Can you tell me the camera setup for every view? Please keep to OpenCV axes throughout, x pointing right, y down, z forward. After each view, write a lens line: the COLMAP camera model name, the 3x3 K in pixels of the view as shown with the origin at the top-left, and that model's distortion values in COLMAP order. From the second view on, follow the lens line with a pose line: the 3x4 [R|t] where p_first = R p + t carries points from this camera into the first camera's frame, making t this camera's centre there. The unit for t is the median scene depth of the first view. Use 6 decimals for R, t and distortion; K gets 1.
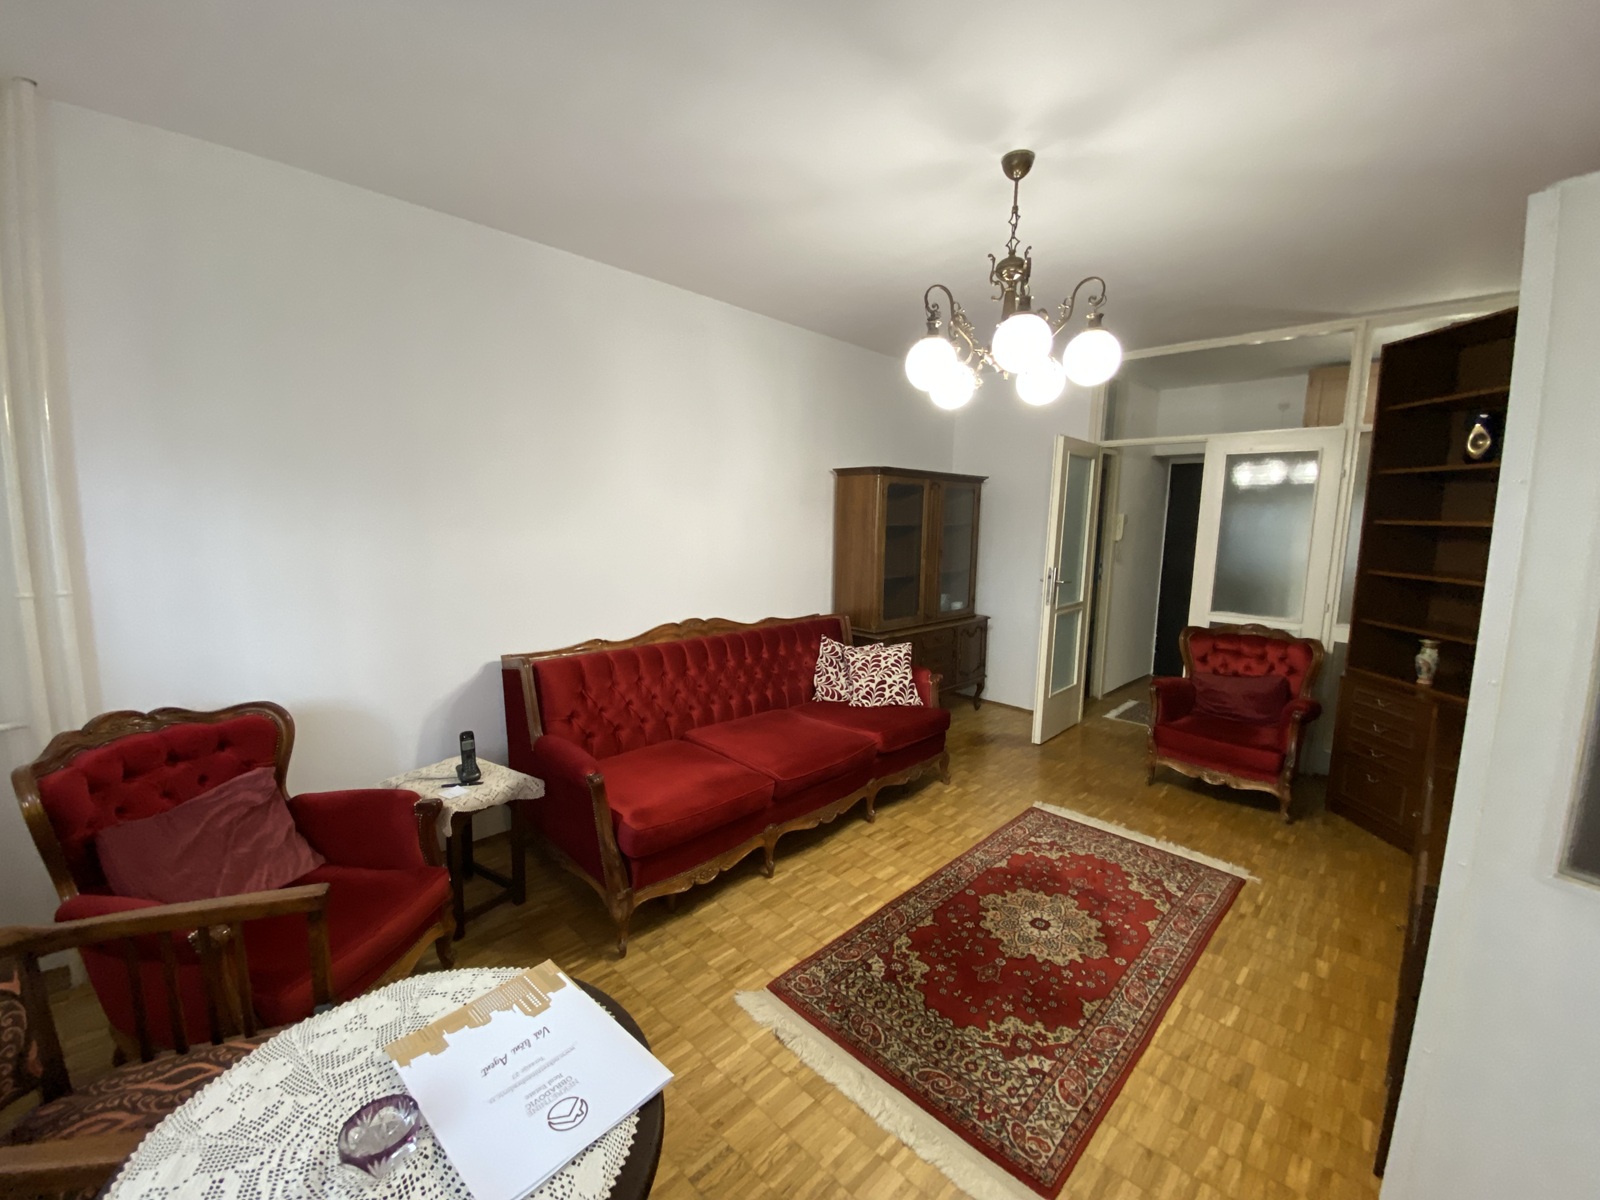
lens RADIAL K [[653.4, 0, 798.9], [0, 653.4, 590.6], [0, 0, 1]] dist [0.029953, -0.003553]
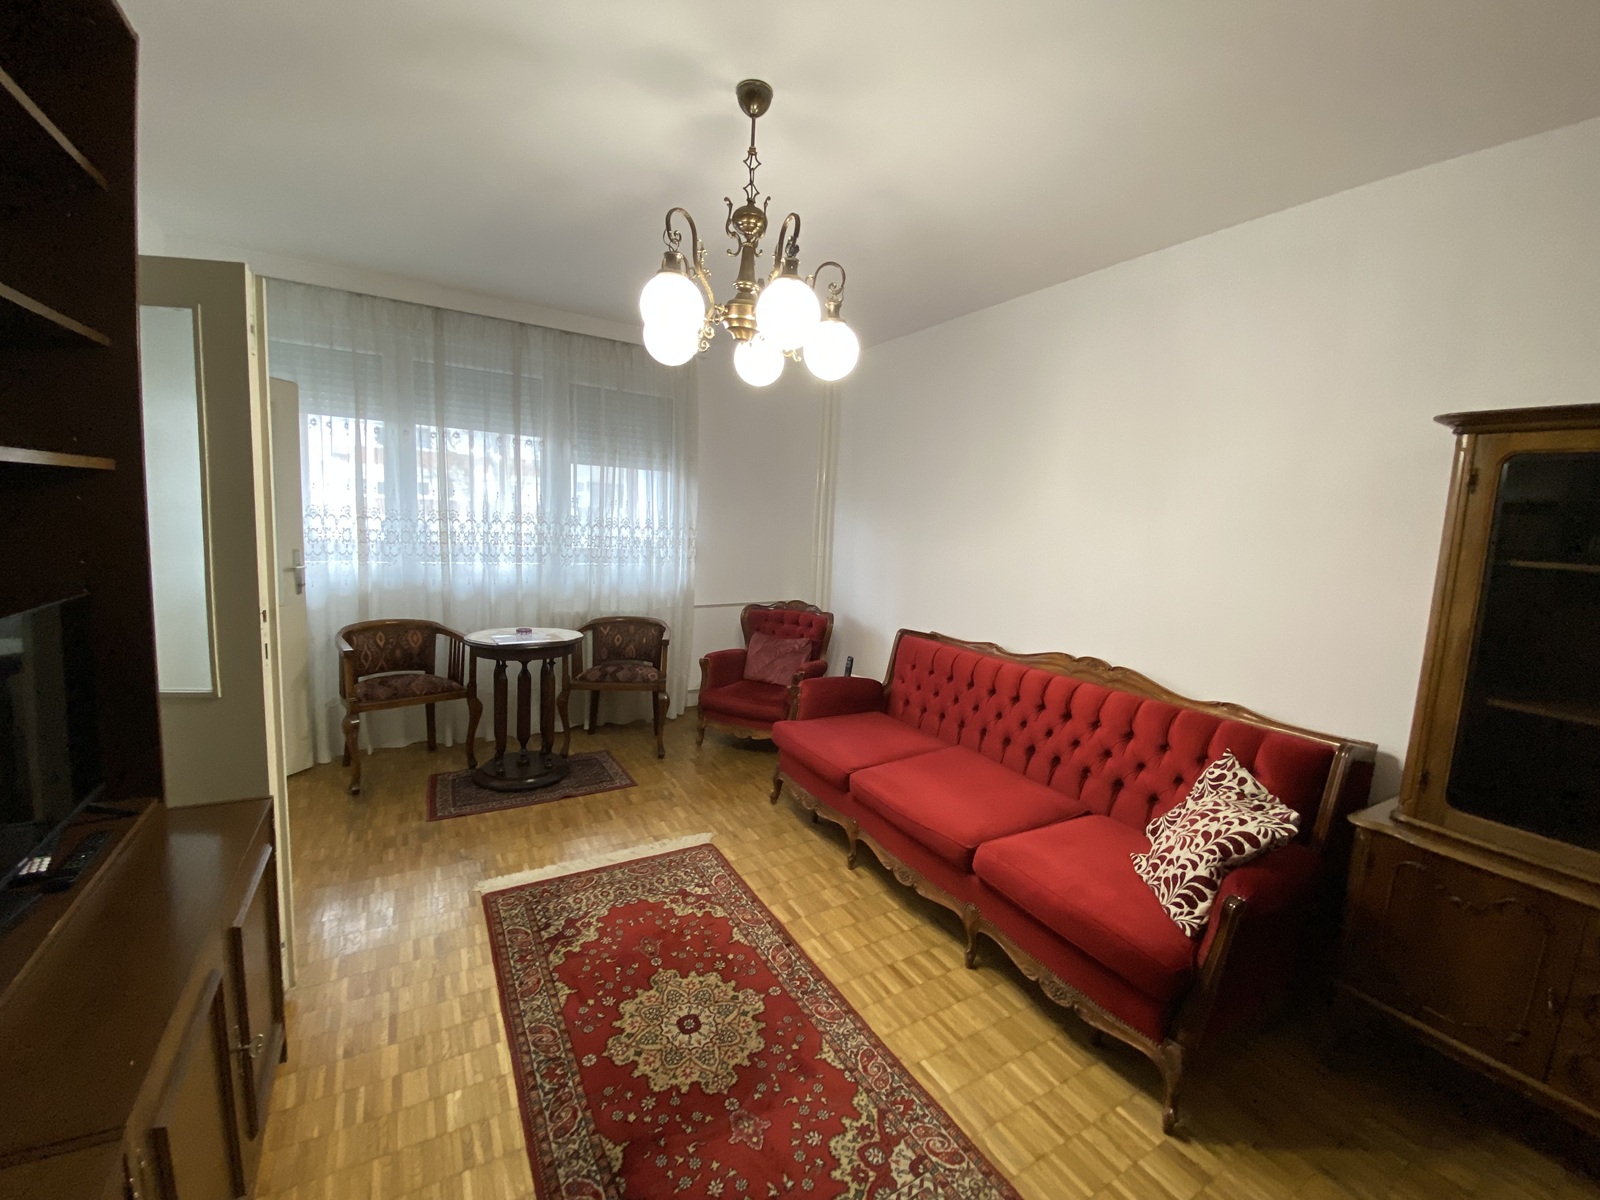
lens RADIAL K [[653.4, 0, 797.0], [0, 653.4, 590.3], [0, 0, 1]] dist [0.029953, -0.003553]
pose [[-0.248891, 0.071631, -0.965879, 1.167523], [-0.173066, 0.977922, 0.117120, -0.116761], [0.952944, 0.196311, -0.230999, 1.339017]]
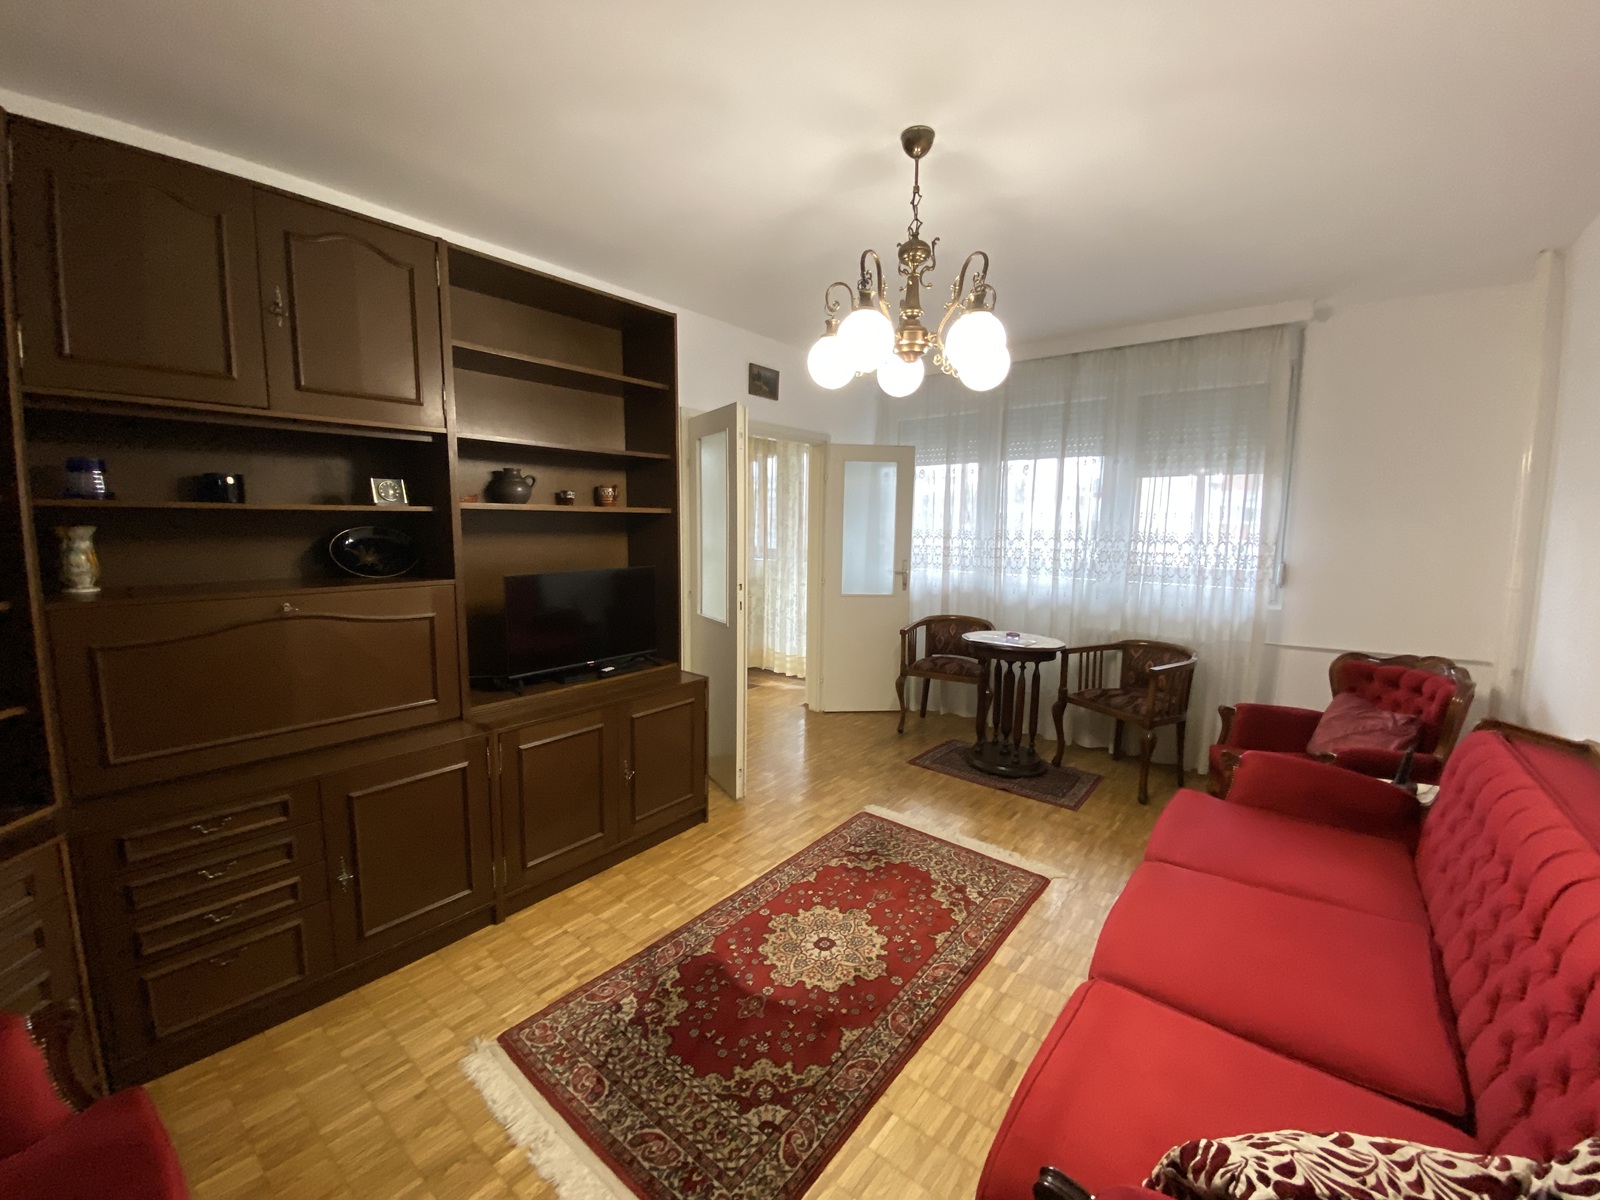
lens RADIAL K [[653.4, 0, 810.9], [0, 653.4, 591.7], [0, 0, 1]] dist [0.029953, -0.003553]
pose [[-0.992169, -0.018355, -0.123550, 0.567221], [-0.046458, 0.972408, 0.228613, -0.215462], [0.115944, 0.232562, -0.965646, 1.990029]]
